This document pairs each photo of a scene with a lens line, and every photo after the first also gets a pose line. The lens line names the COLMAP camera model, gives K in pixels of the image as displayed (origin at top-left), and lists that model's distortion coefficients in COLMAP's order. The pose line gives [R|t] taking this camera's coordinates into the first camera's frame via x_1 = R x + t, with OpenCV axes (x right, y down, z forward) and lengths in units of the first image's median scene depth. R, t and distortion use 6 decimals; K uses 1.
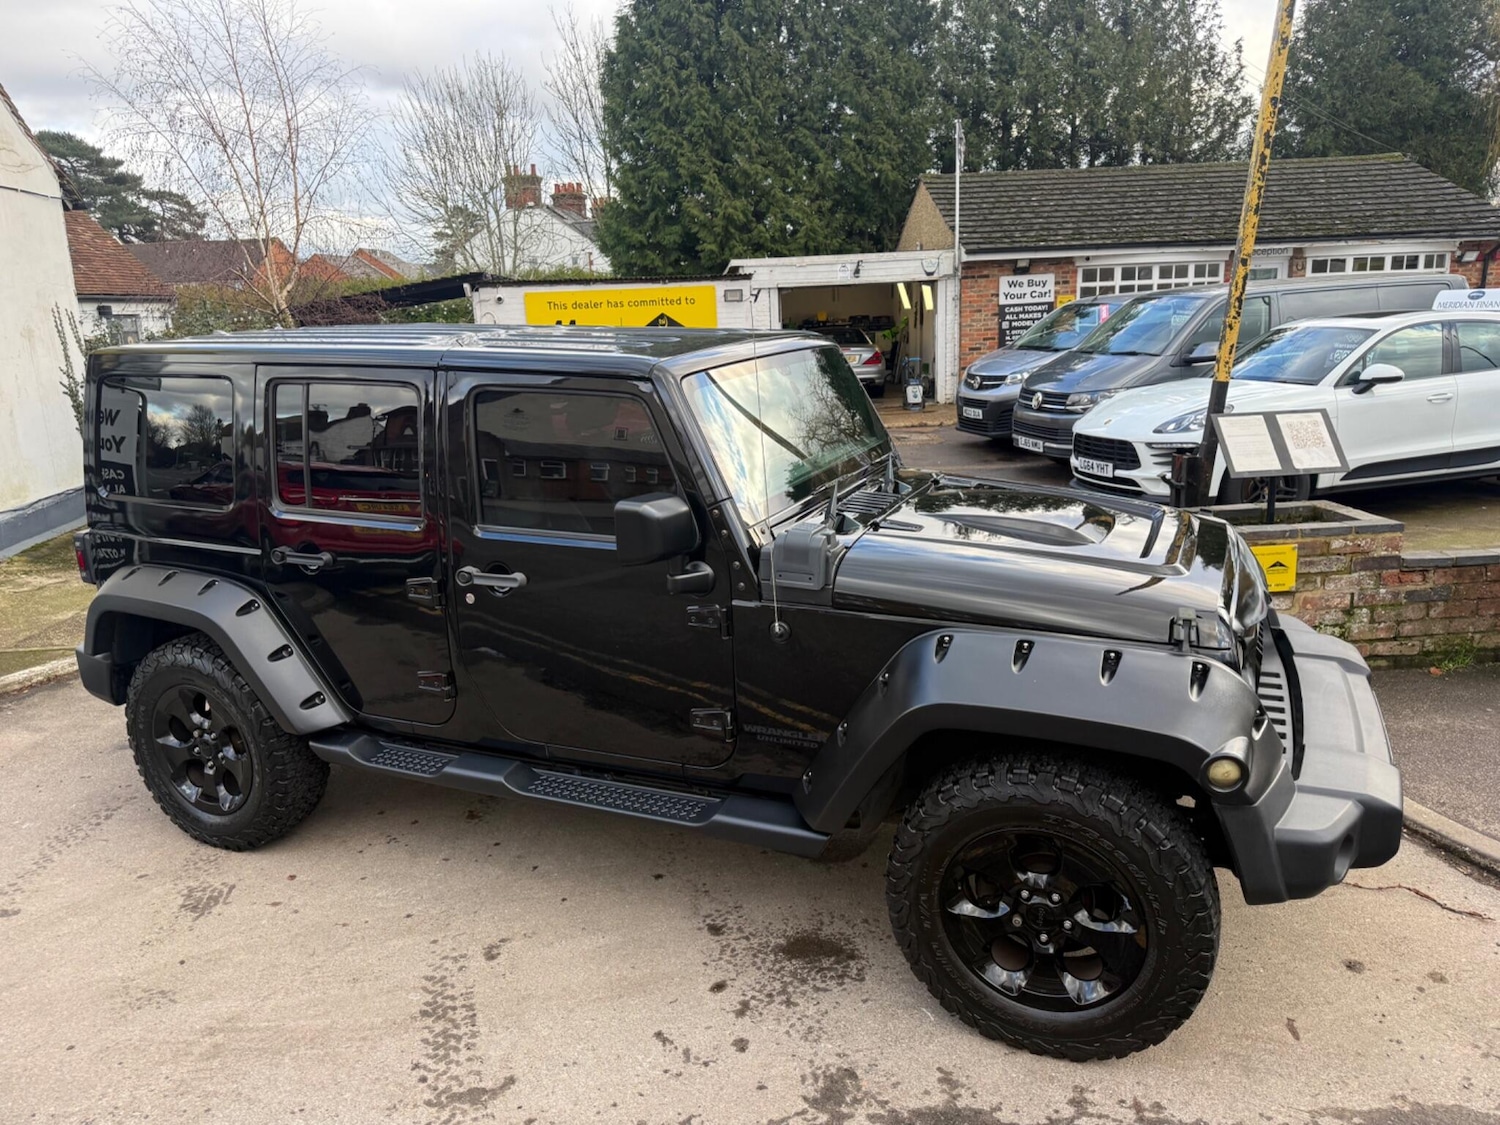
lens RADIAL K [[1047.4, 0, 740.4], [0, 1047.4, 564.7], [0, 0, 1]] dist [0.046090, -0.056940]
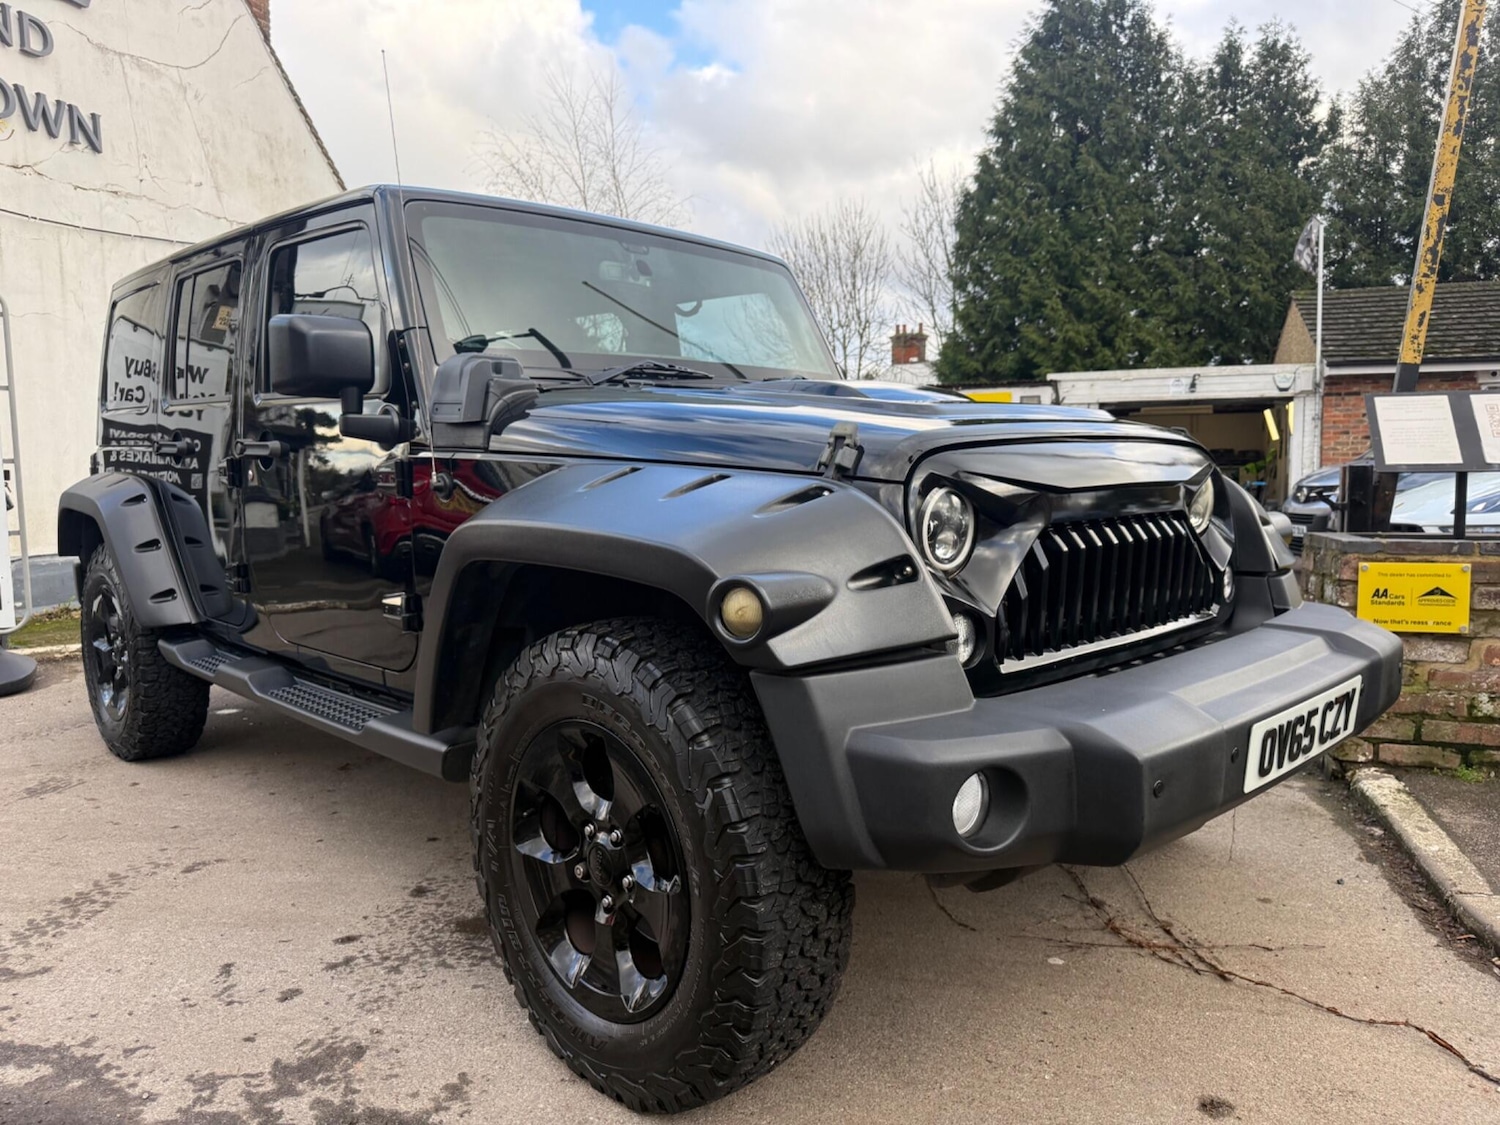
lens RADIAL K [[1056.8, 0, 743.0], [0, 1056.8, 571.2], [0, 0, 1]] dist [0.004543, -0.004547]
pose [[0.930449, 0.068533, -0.359955, 0.172861], [-0.119831, 0.985249, -0.122167, 0.063306], [0.346273, 0.156804, 0.924937, 0.109052]]
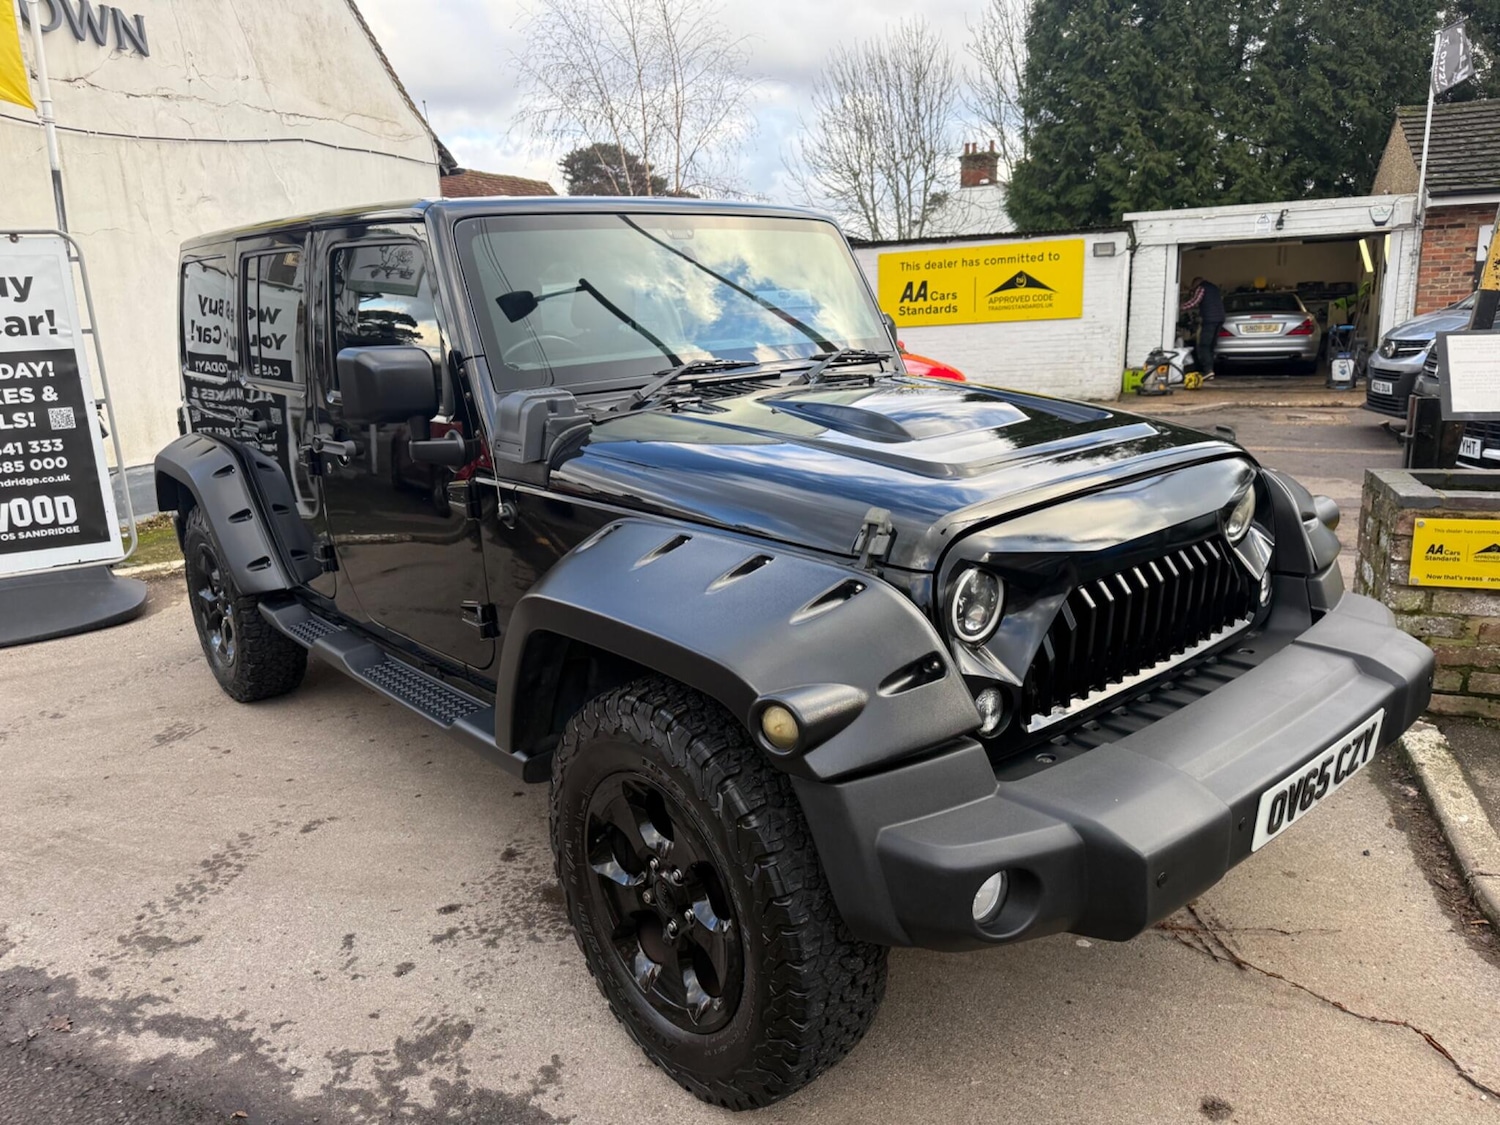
lens RADIAL K [[1051.6, 0, 733.8], [0, 1051.6, 561.6], [0, 0, 1]] dist [0.020218, -0.020673]
pose [[0.904932, 0.103732, -0.412719, 0.178423], [-0.099985, 0.994514, 0.030732, 0.018437], [0.413643, 0.013455, 0.910340, 0.093311]]
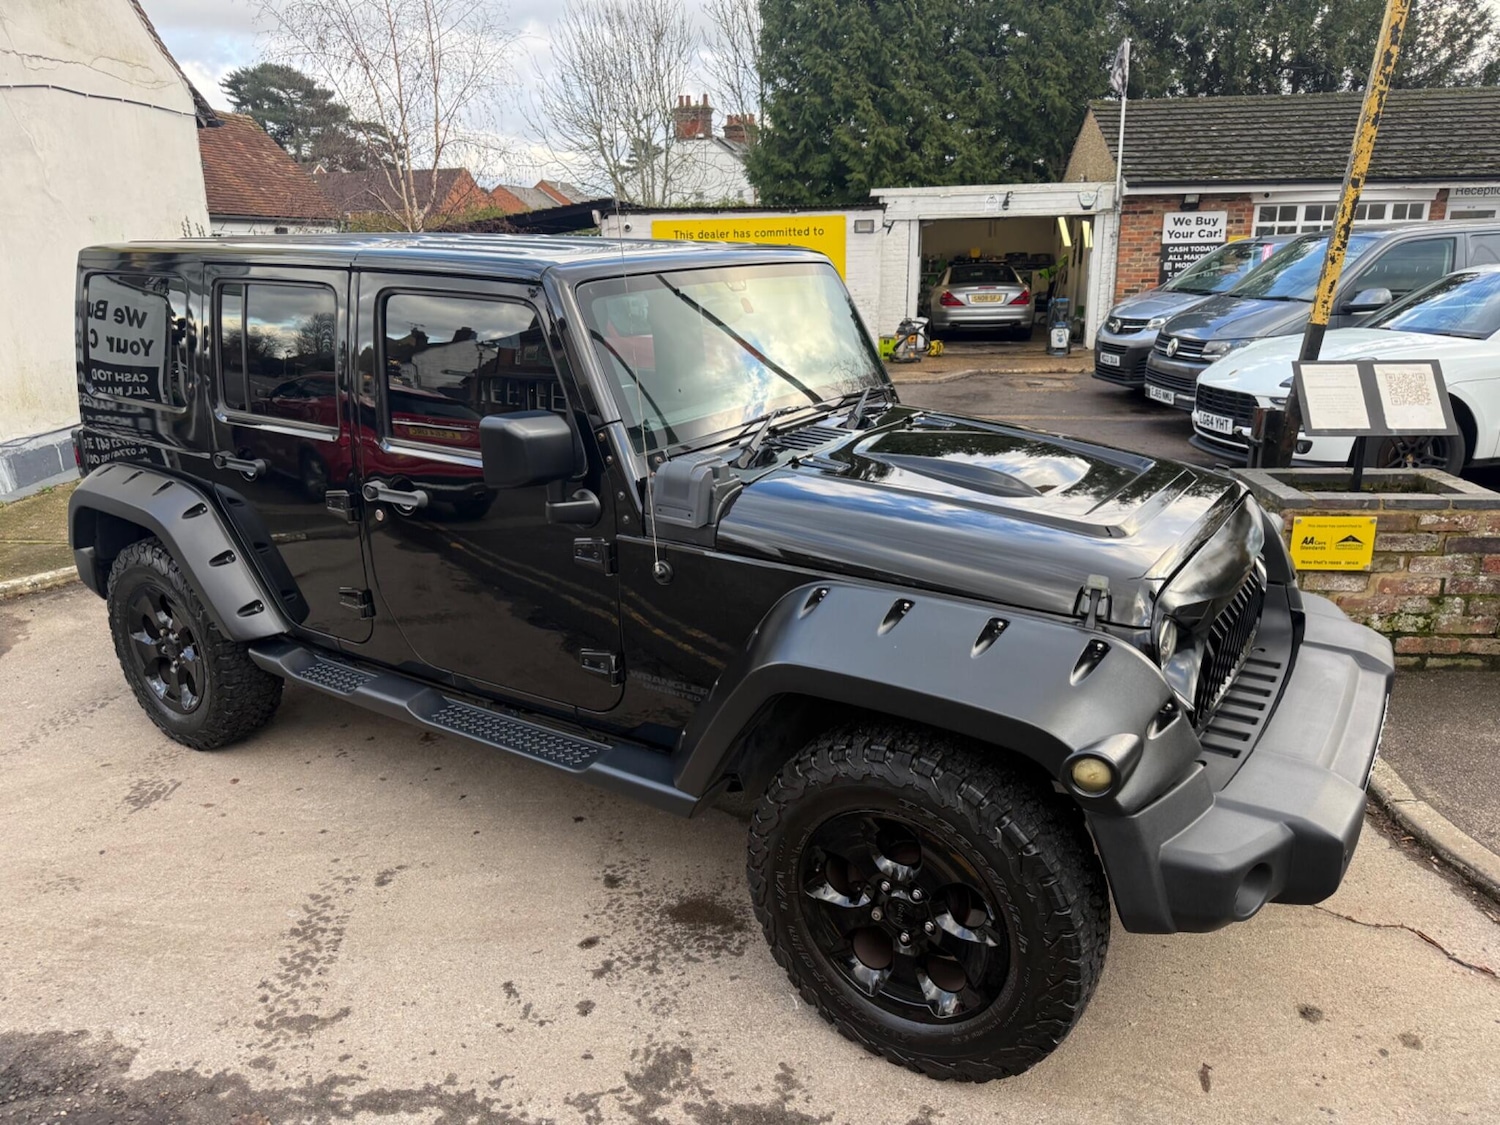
lens RADIAL K [[1051.6, 0, 733.8], [0, 1051.6, 561.6], [0, 0, 1]] dist [0.020218, -0.020673]
pose [[0.985557, 0.069829, -0.154277, 0.075700], [-0.061637, 0.996455, 0.057265, -0.000102], [0.157728, -0.046929, 0.986367, 0.036218]]
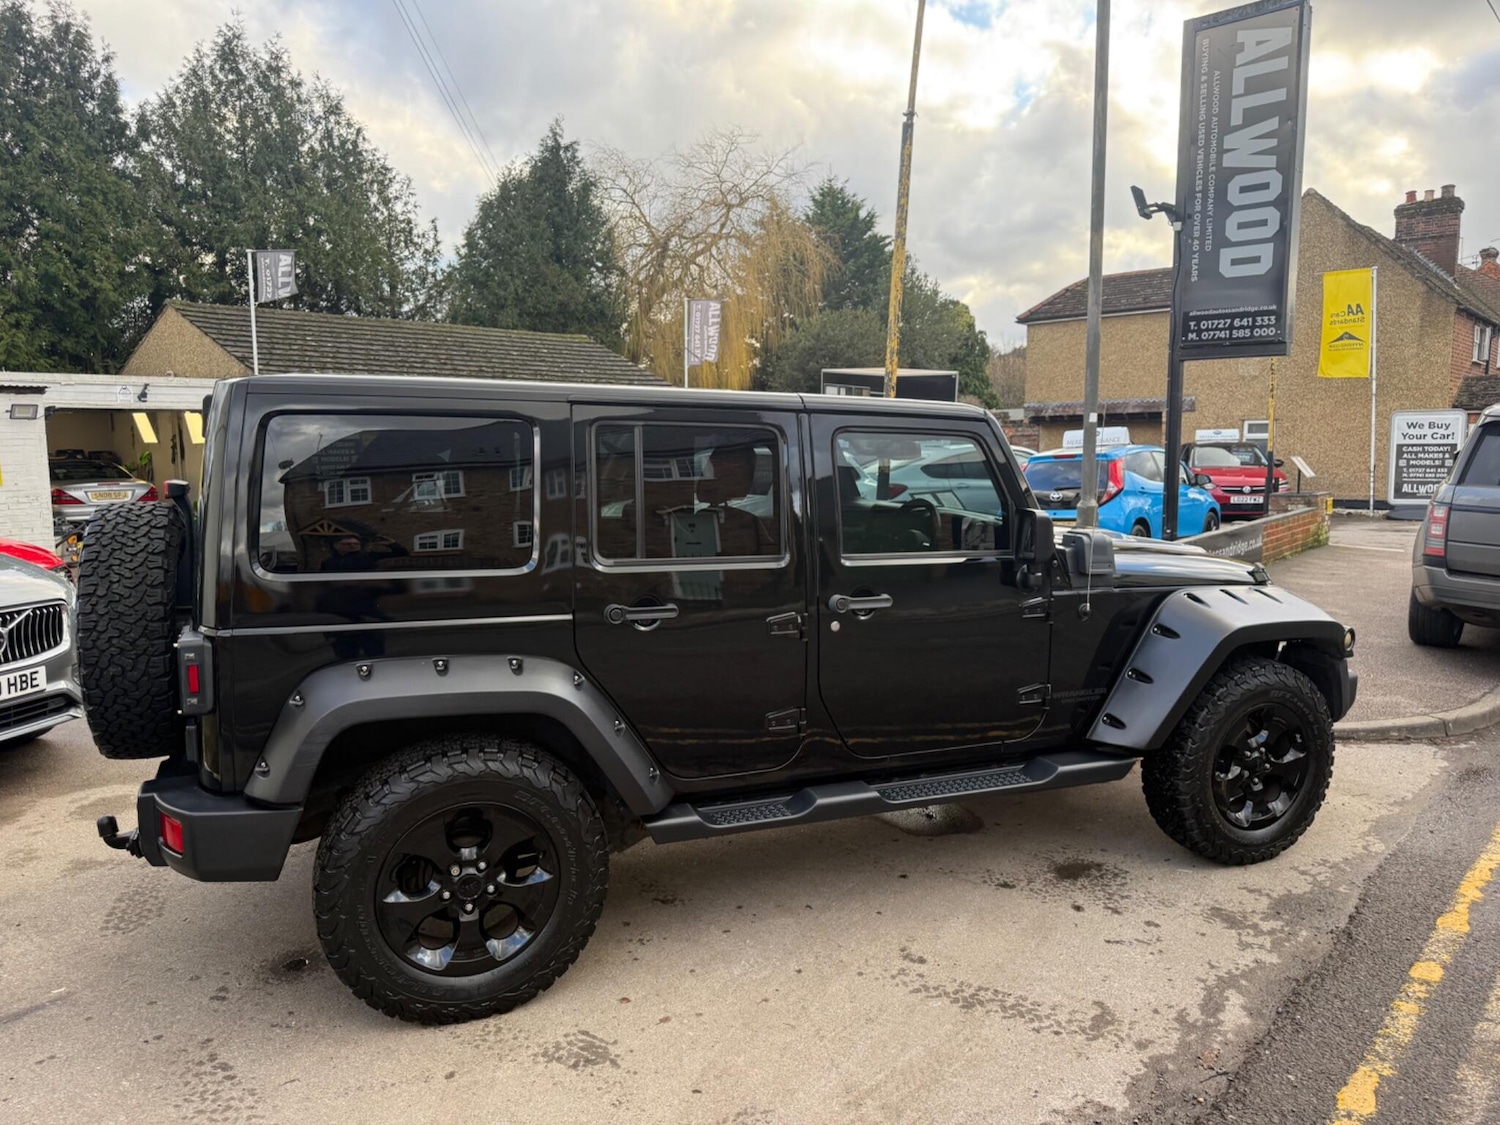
lens RADIAL K [[1072.2, 0, 729.9], [0, 1072.2, 578.0], [0, 0, 1]] dist [0.003776, -0.002197]
pose [[0.692848, -0.060725, 0.718522, -0.390421], [0.156359, 0.985392, -0.067493, 0.014327], [-0.703927, 0.159110, 0.692222, 0.119476]]
